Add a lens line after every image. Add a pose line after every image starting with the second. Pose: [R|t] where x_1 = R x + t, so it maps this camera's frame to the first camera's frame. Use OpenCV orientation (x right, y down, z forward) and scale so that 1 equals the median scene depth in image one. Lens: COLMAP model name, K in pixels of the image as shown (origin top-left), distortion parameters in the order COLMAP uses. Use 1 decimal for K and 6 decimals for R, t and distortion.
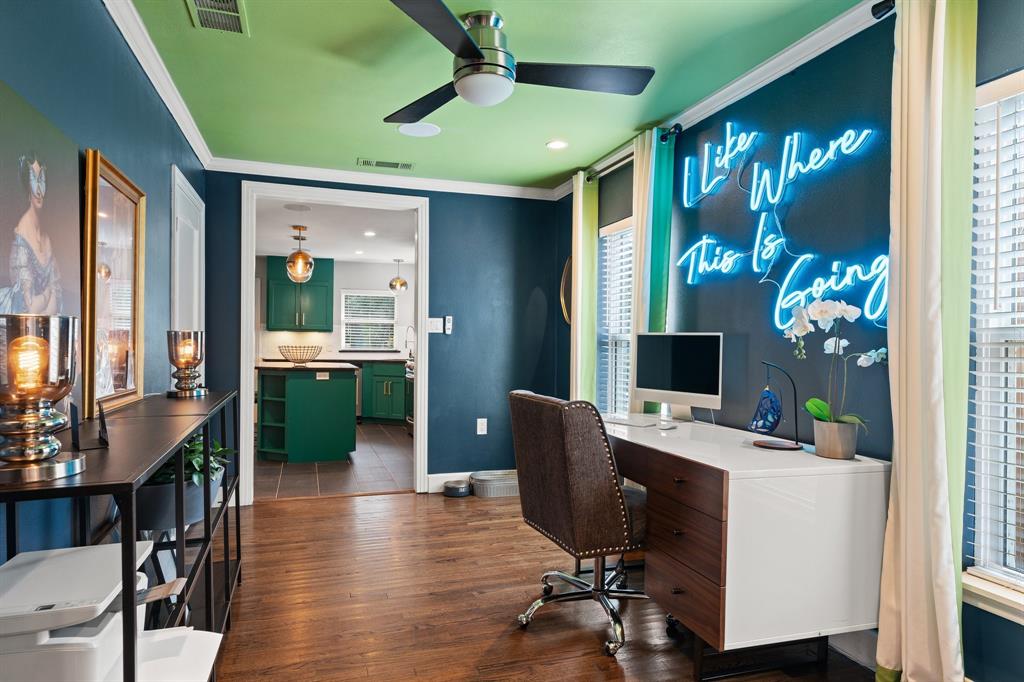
lens RADIAL K [[619.2, 0, 513.9], [0, 619.2, 347.0], [0, 0, 1]] dist [0.003135, 0.000081]
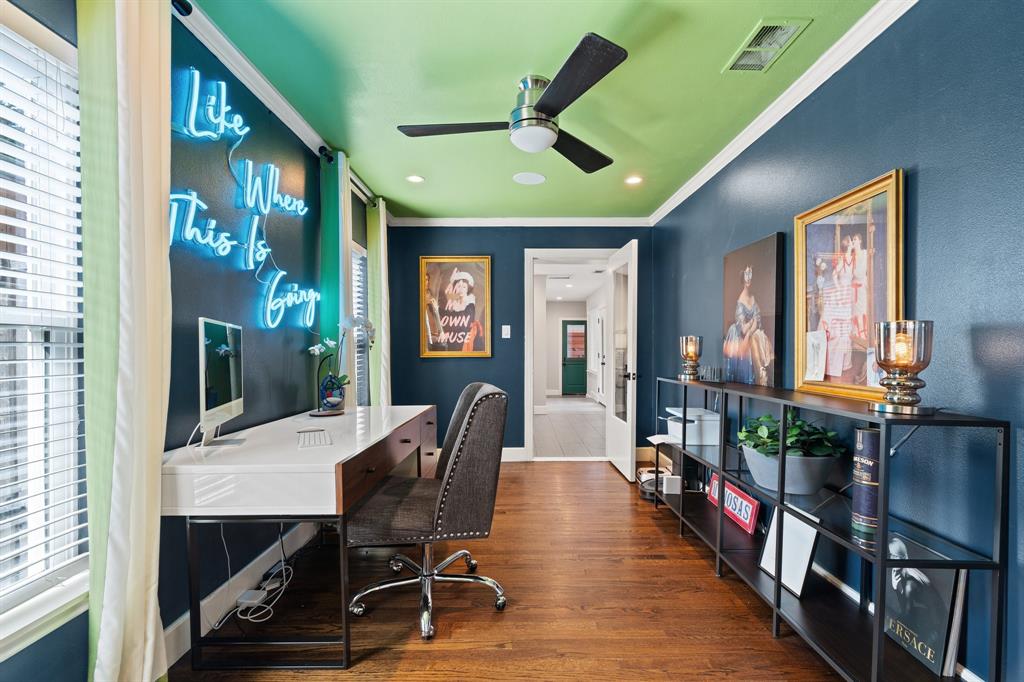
lens RADIAL K [[457.1, 0, 513.6], [0, 457.1, 345.3], [0, 0, 1]] dist [-0.004281, 0.001520]
pose [[-0.945242, -0.004925, 0.326334, -0.244895], [-0.004096, 0.999986, 0.003229, 0.000028], [-0.326346, 0.001715, -0.945249, 1.472926]]
